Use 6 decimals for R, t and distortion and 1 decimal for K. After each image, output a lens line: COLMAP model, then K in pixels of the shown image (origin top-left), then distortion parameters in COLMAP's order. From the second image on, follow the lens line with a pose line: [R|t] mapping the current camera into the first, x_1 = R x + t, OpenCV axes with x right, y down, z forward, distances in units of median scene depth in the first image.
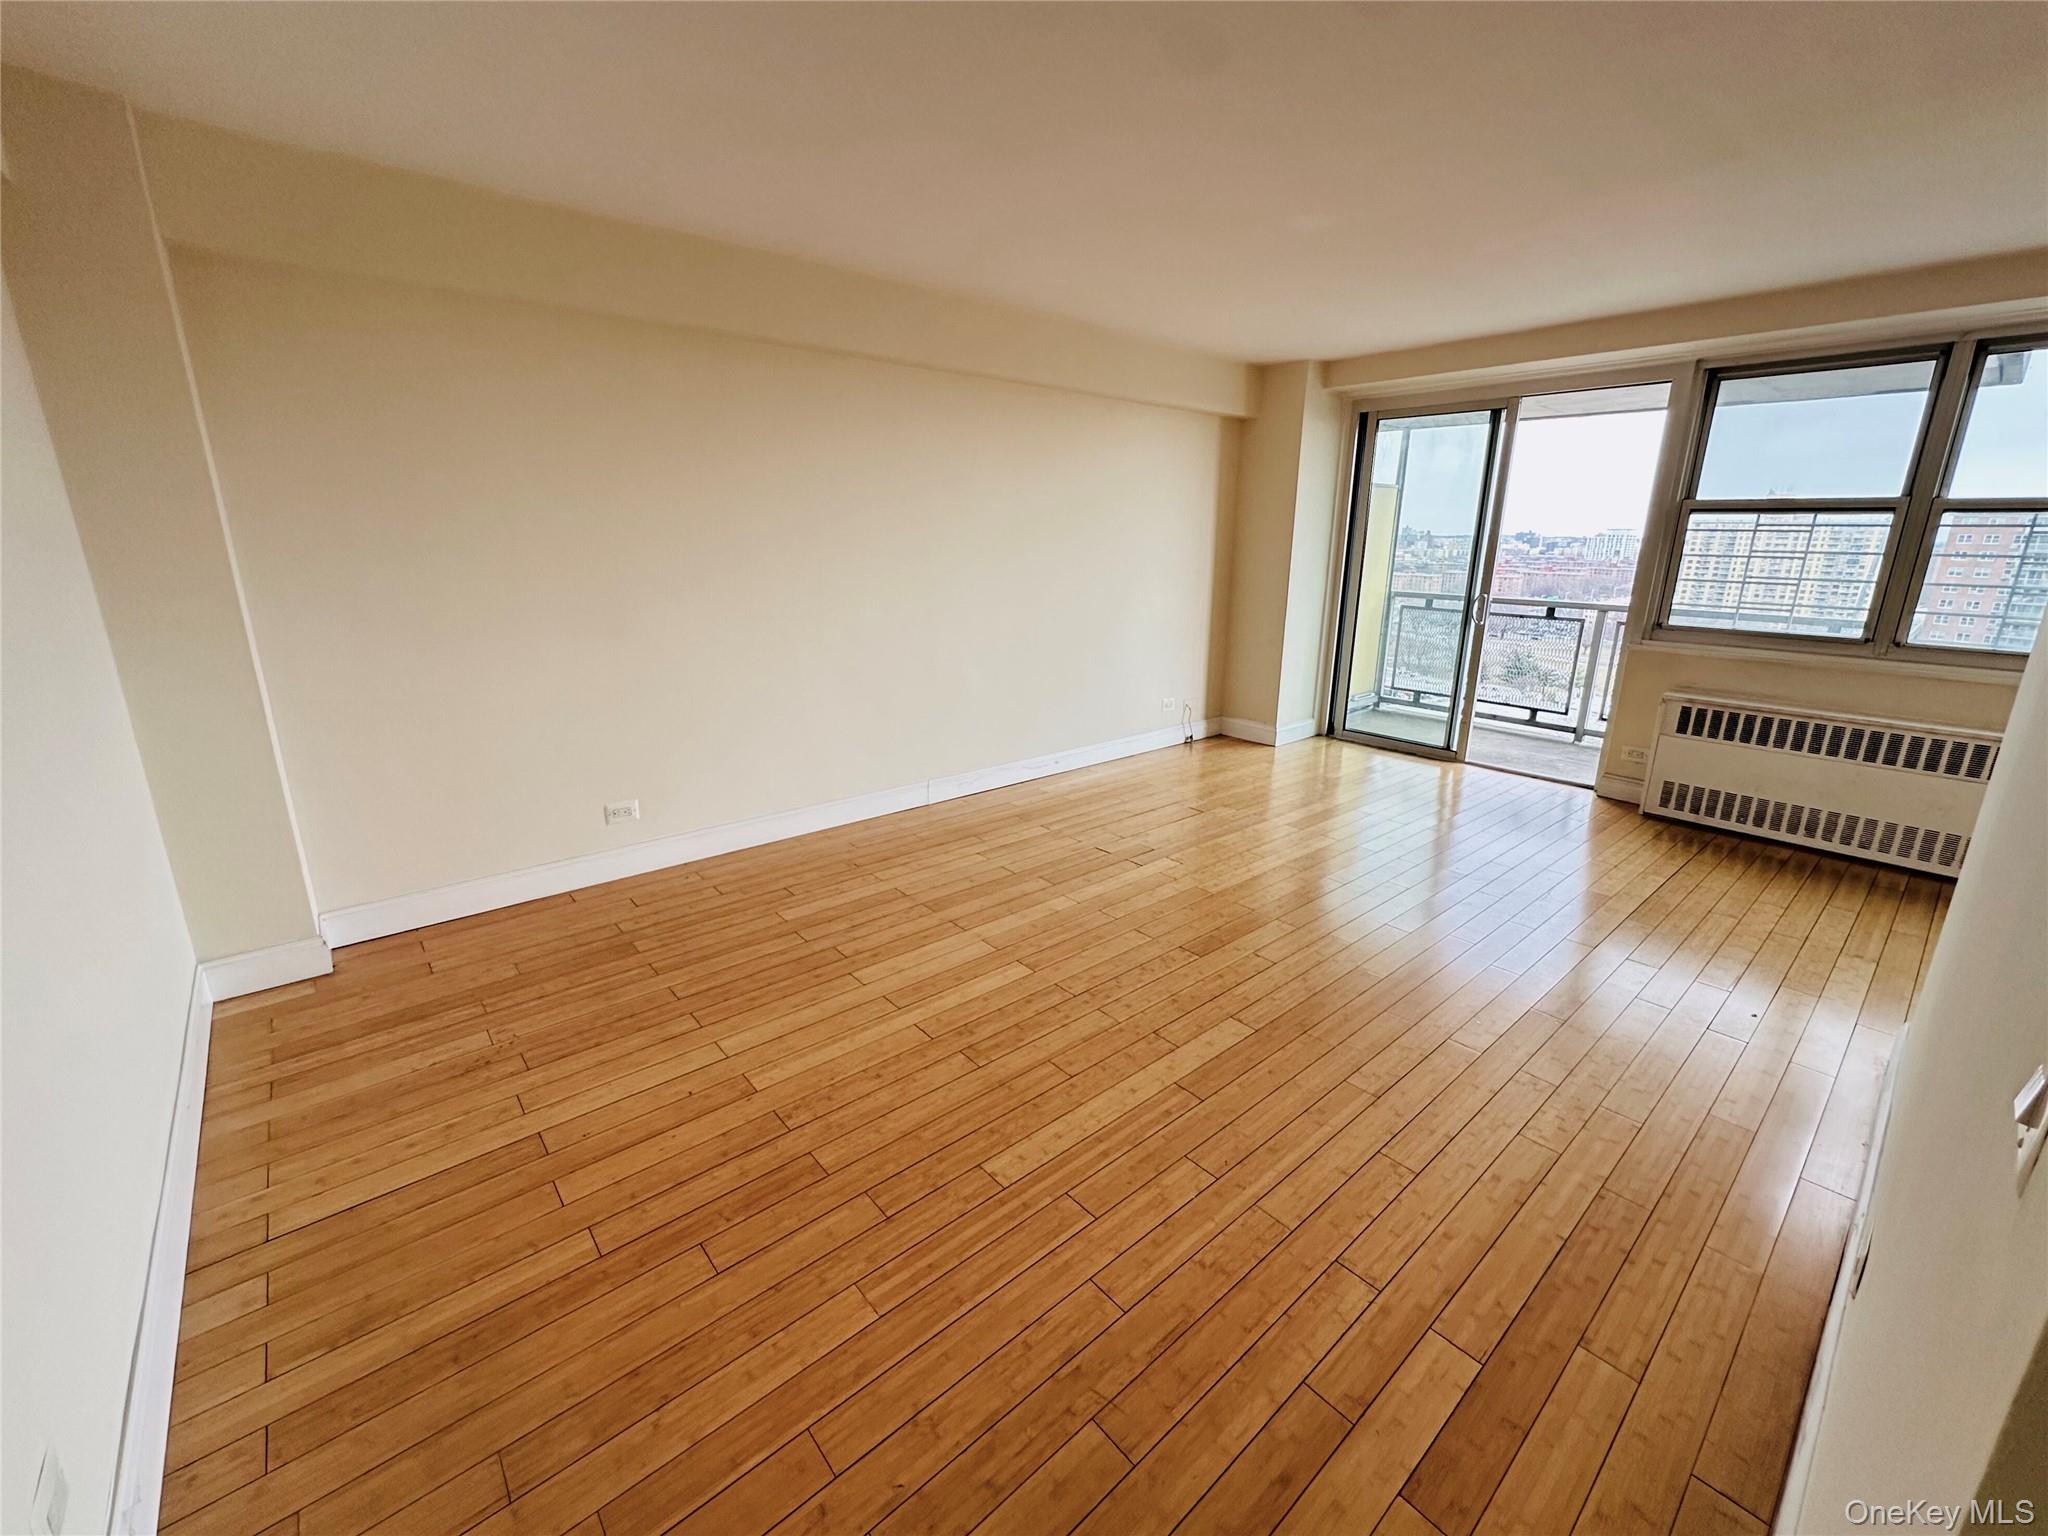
lens RADIAL K [[819.1, 0, 1034.0], [0, 819.1, 743.8], [0, 0, 1]] dist [-0.000479, 0.000399]
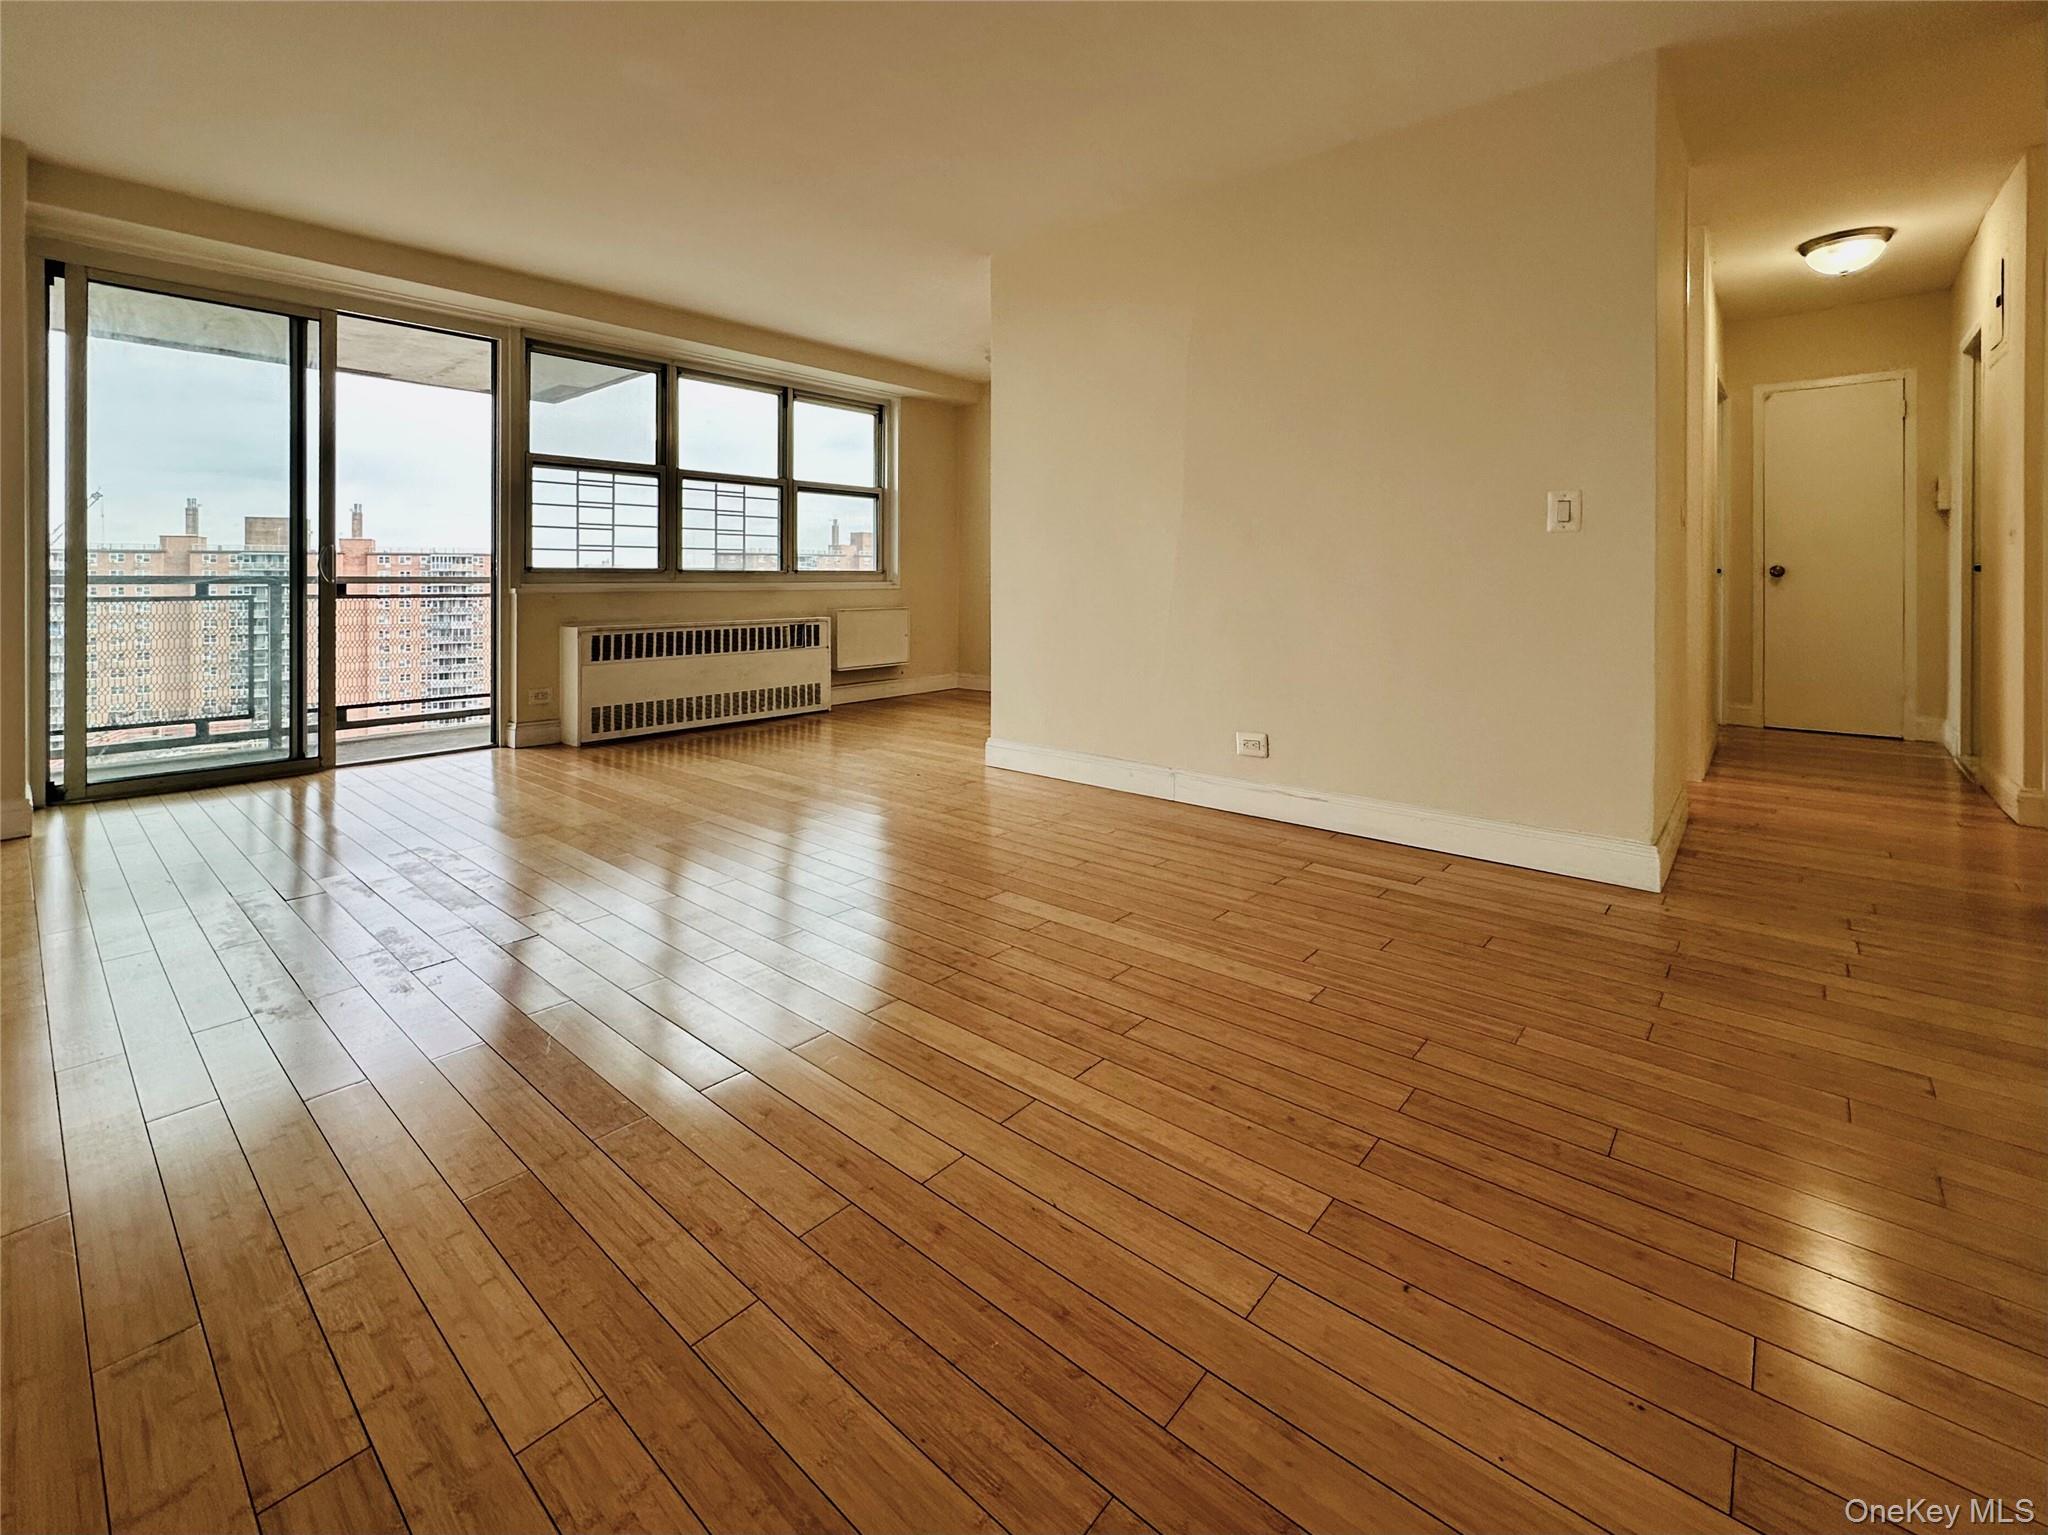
lens RADIAL K [[926.2, 0, 985.1], [0, 926.2, 582.7], [0, 0, 1]] dist [0.001603, 0.000695]
pose [[-0.123028, -0.011513, 0.992336, -0.492312], [0.248083, 0.967829, 0.041986, -0.036774], [-0.960895, 0.251347, -0.116214, 0.631288]]
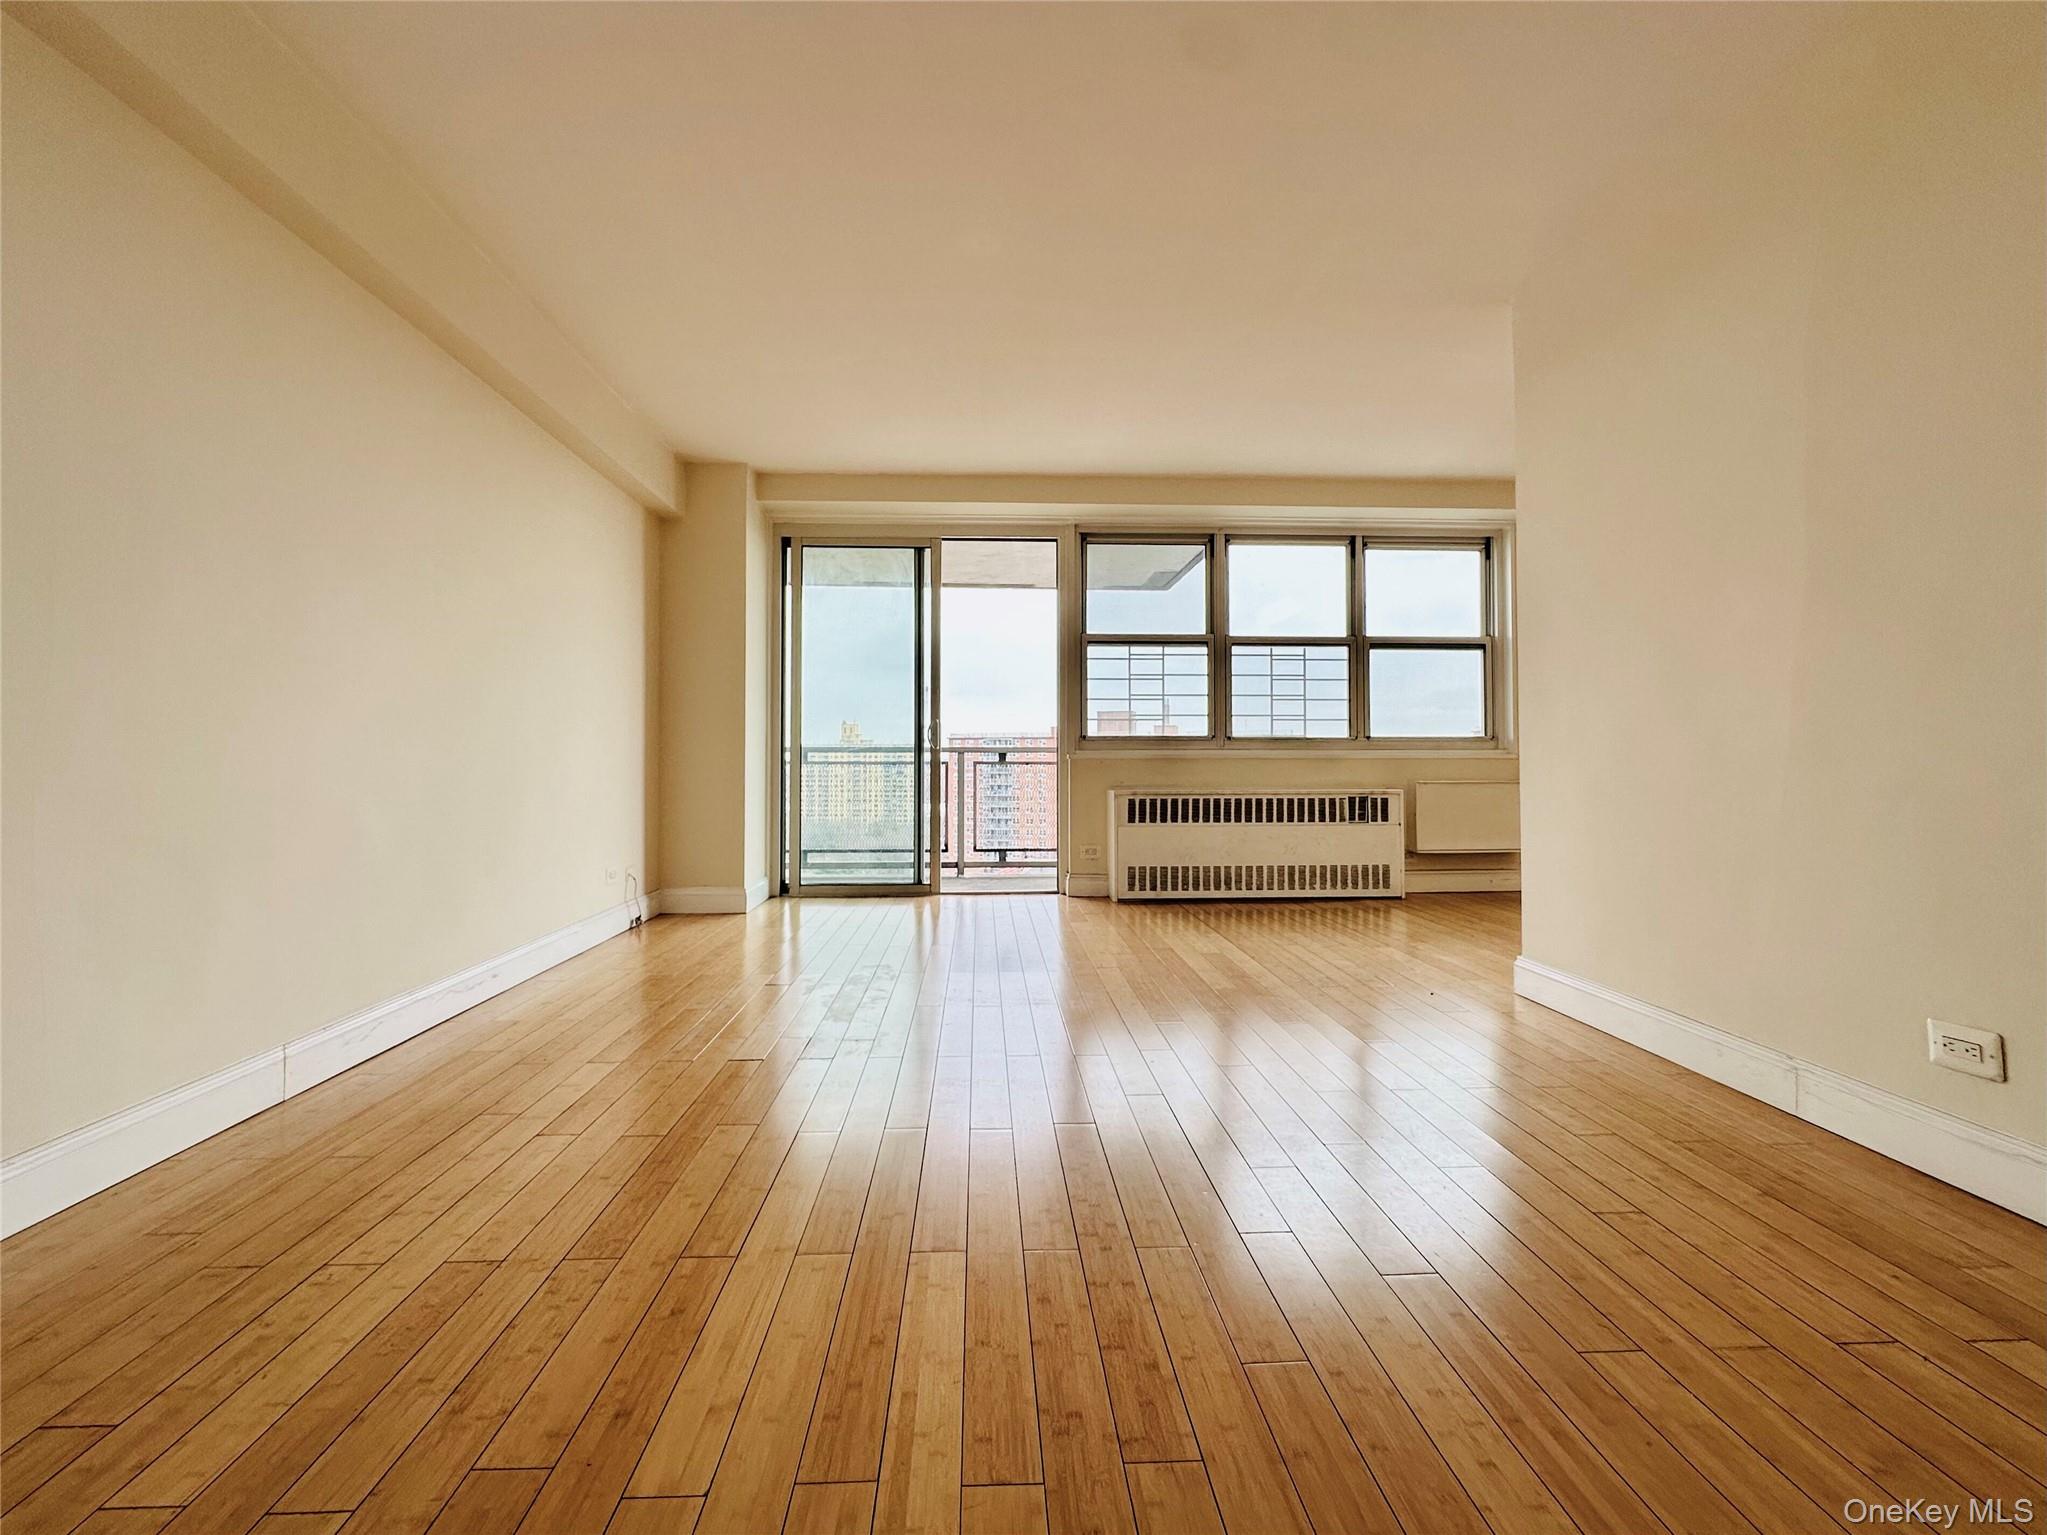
lens RADIAL K [[861.1, 0, 991.0], [0, 861.1, 735.7], [0, 0, 1]] dist [-0.001355, 0.000254]
pose [[0.632083, 0.011428, 0.774817, -0.274961], [0.199449, 0.963804, -0.176923, 0.044548], [-0.748793, 0.266366, 0.606925, 0.388384]]
